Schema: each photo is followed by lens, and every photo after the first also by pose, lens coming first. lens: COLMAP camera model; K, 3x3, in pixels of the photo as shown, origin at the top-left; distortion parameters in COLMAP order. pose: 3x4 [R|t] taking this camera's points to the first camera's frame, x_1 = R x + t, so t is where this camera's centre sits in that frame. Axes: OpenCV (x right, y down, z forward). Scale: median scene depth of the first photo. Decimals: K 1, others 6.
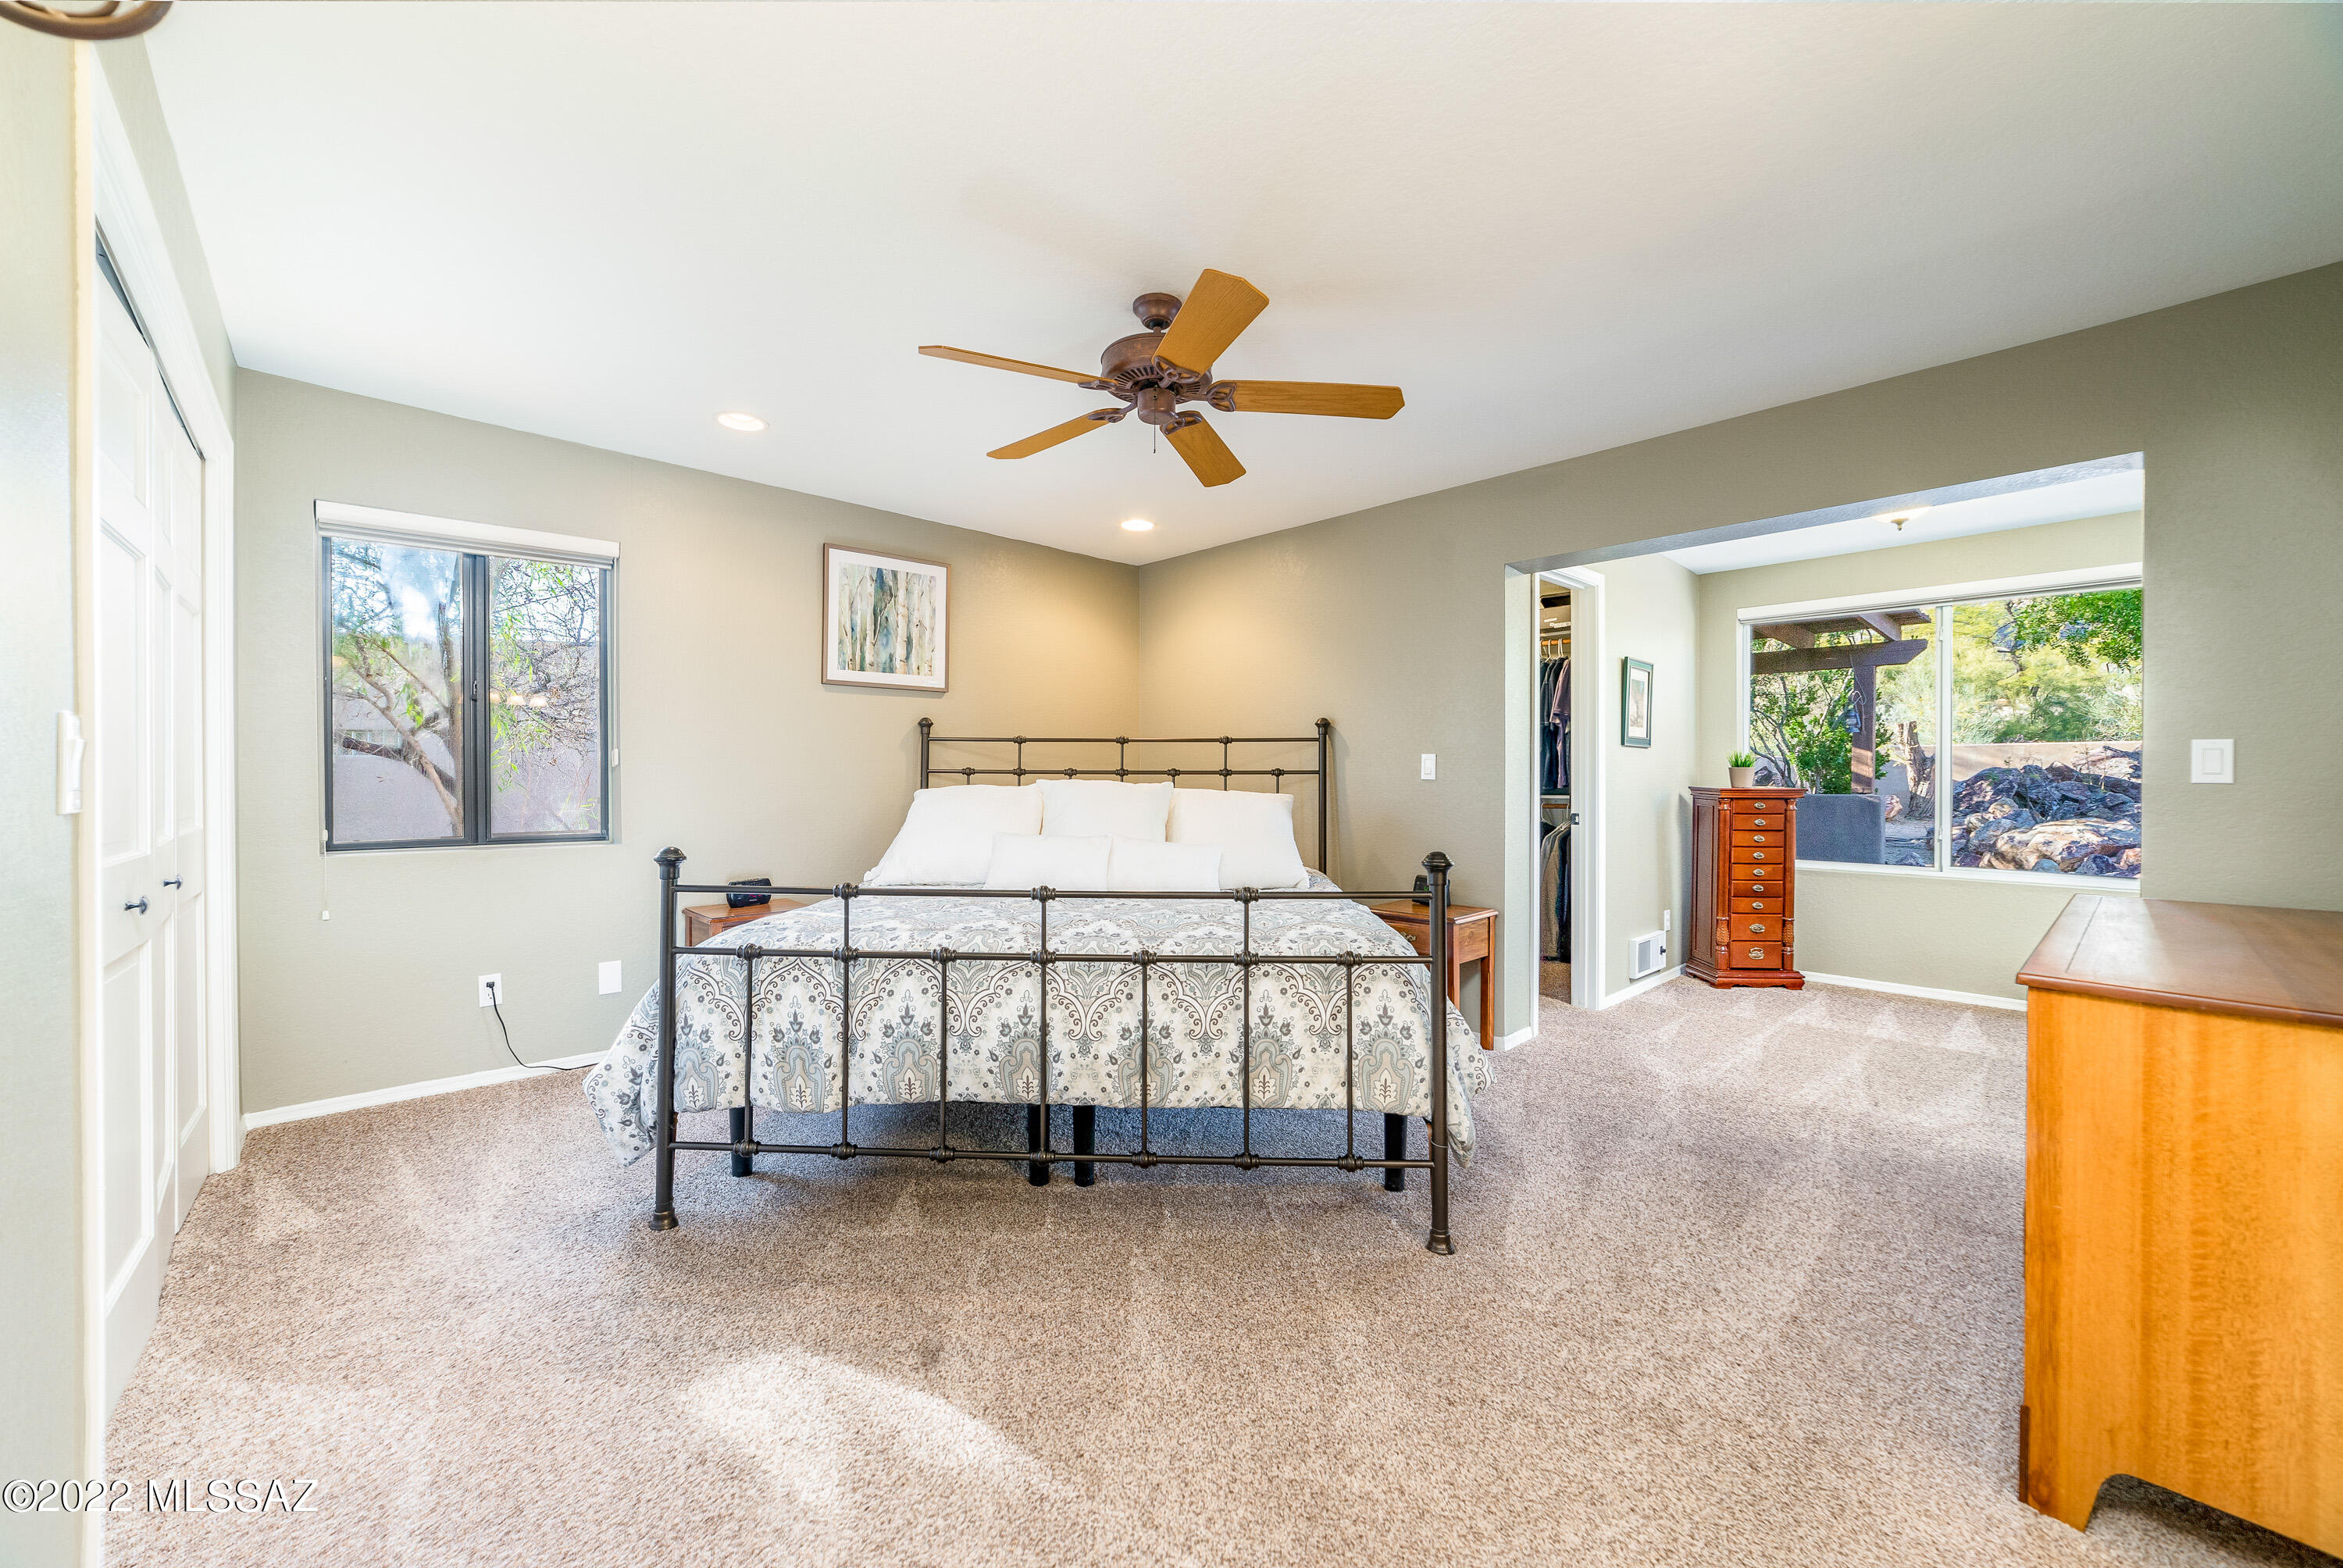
lens RADIAL K [[925.5, 0, 1162.9], [0, 925.5, 772.0], [0, 0, 1]] dist [0.000196, -0.000016]
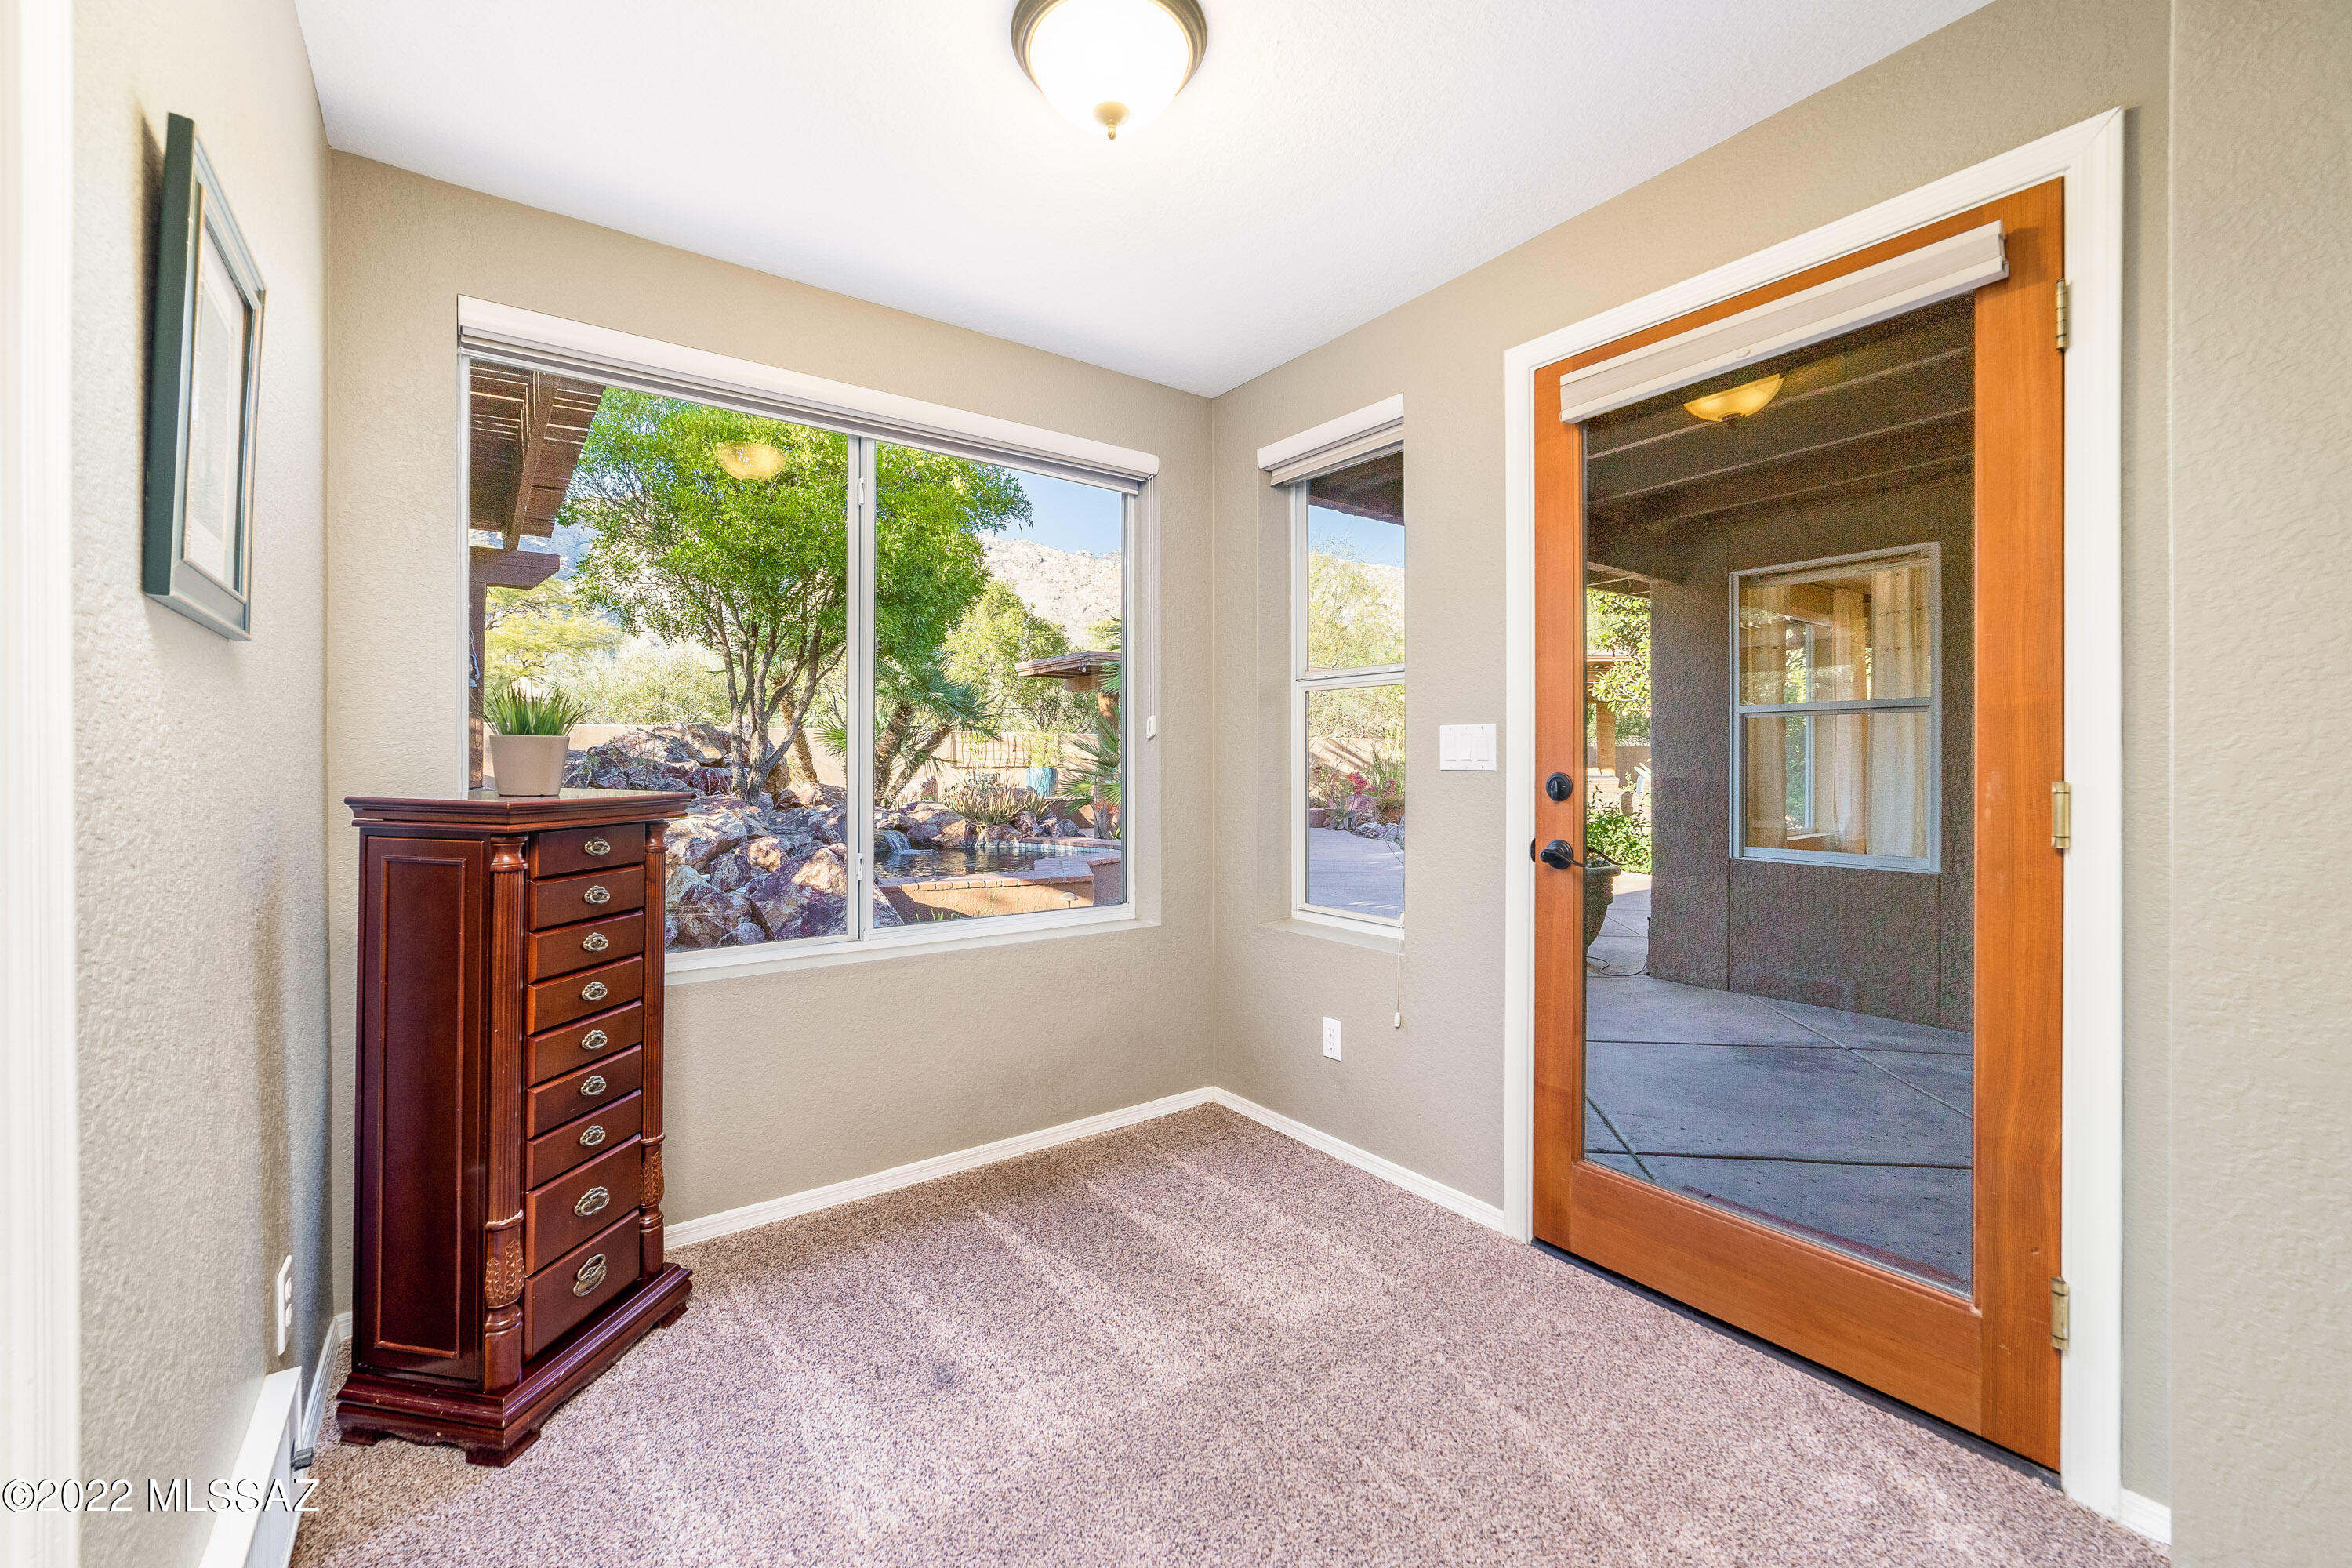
lens RADIAL K [[929.2, 0, 1163.9], [0, 929.2, 773.8], [0, 0, 1]] dist [0.000196, -0.000016]
pose [[0.117283, -0.004430, 0.993089, 0.320396], [0.010354, 0.999941, 0.003238, 0.009059], [-0.993045, 0.009902, 0.117321, 0.743812]]
